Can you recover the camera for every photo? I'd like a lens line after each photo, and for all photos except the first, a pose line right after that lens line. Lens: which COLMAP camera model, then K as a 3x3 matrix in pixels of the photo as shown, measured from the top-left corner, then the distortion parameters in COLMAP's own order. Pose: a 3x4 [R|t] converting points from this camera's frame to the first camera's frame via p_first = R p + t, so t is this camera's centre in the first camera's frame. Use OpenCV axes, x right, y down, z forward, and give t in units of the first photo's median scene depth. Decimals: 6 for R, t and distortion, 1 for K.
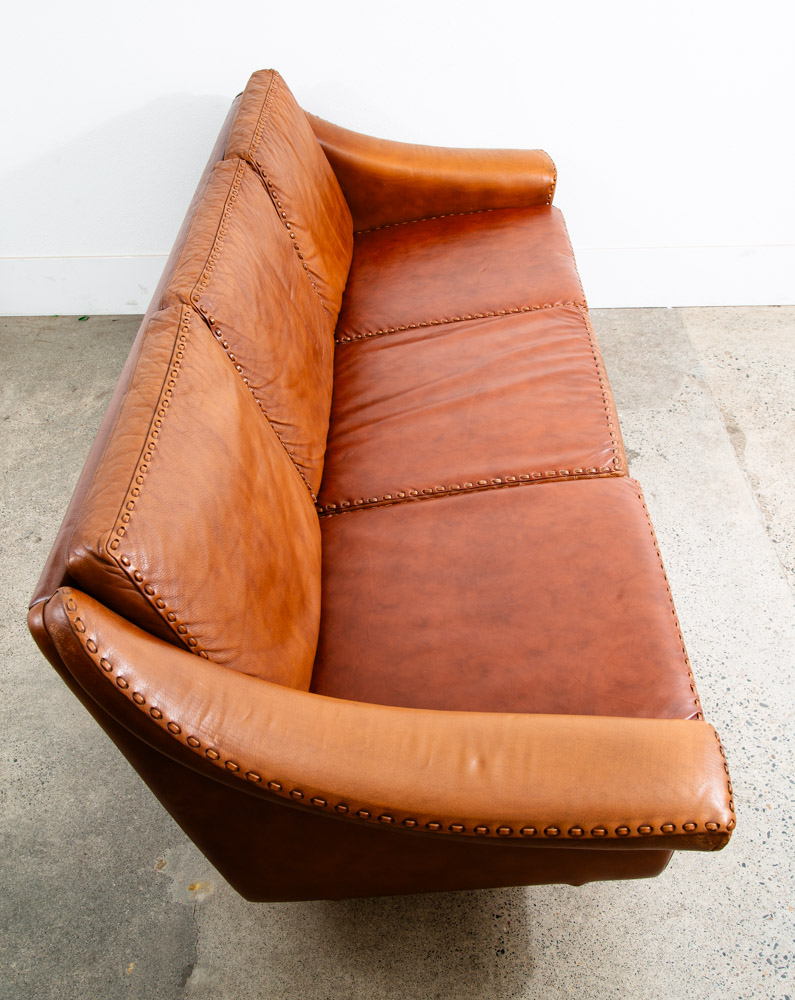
lens RADIAL K [[1085.3, 0, 393.4], [0, 1085.3, 508.1], [0, 0, 1]] dist [0.000336, 0.009004]
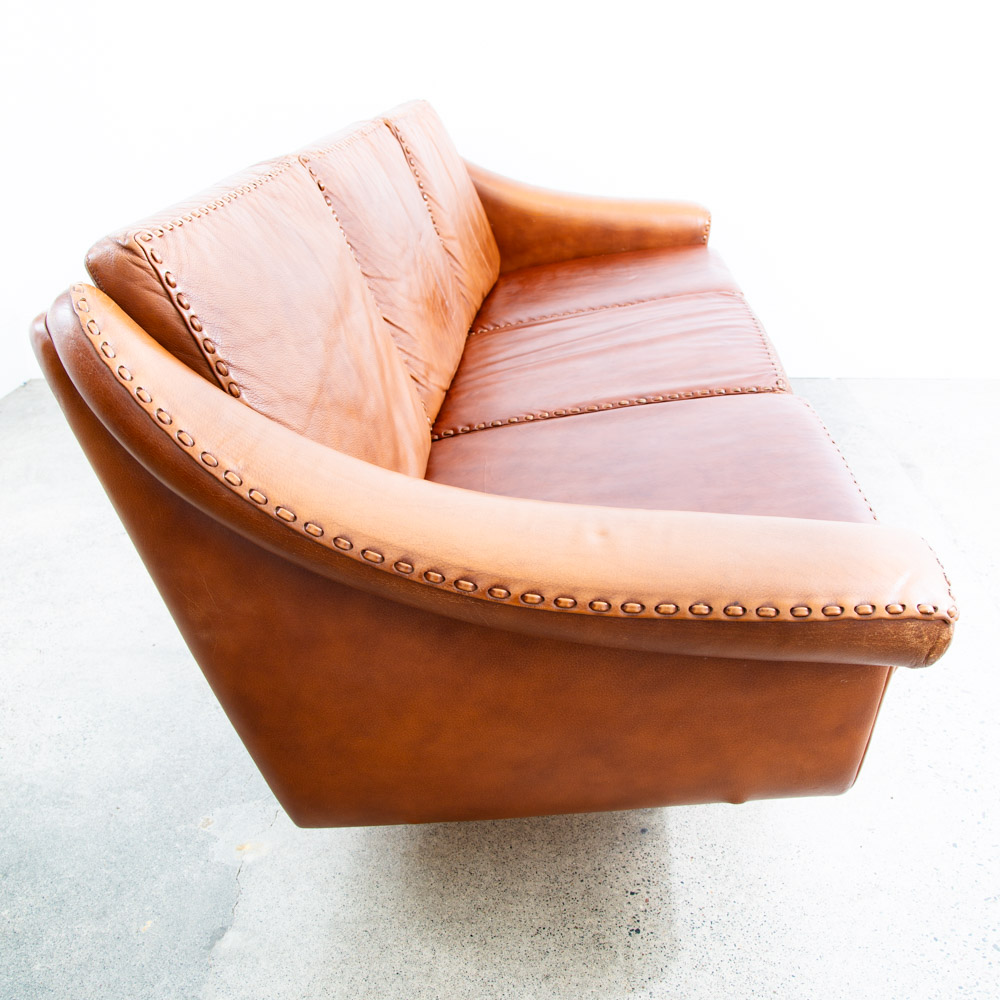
lens RADIAL K [[1066.2, 0, 505.8], [0, 1066.2, 520.3], [0, 0, 1]] dist [-0.110424, 0.048798]
pose [[0.998191, 0.027004, -0.053720, 0.040805], [-0.038763, 0.972026, -0.231653, 0.298565], [0.045962, 0.233316, 0.971314, 0.229127]]
